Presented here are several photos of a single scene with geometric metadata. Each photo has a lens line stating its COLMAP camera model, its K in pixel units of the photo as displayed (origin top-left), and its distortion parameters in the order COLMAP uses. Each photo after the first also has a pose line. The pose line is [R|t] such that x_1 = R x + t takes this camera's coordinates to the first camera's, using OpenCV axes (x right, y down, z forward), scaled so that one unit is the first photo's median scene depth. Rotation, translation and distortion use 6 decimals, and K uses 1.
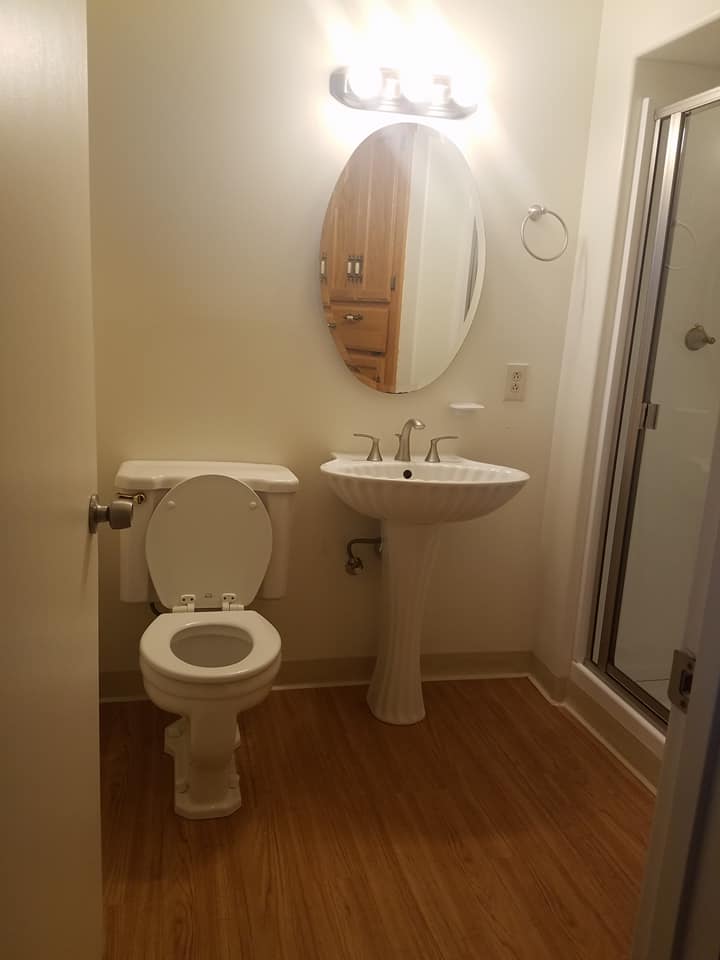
lens RADIAL K [[743.2, 0, 377.4], [0, 743.2, 478.5], [0, 0, 1]] dist [0.205625, -0.225965]
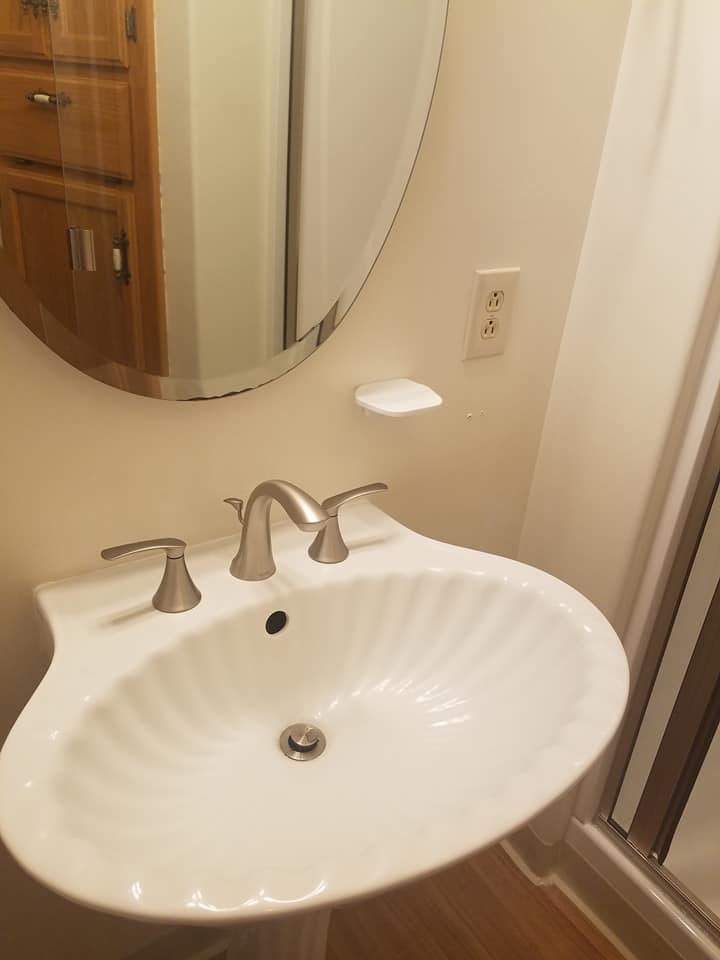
lens RADIAL K [[743.2, 0, 377.4], [0, 743.2, 478.5], [0, 0, 1]] dist [0.205625, -0.225965]
pose [[0.949421, -0.122152, 0.289273, -0.009519], [0.039846, 0.960653, 0.274879, -0.154374], [-0.311467, -0.249450, 0.916931, 0.592825]]
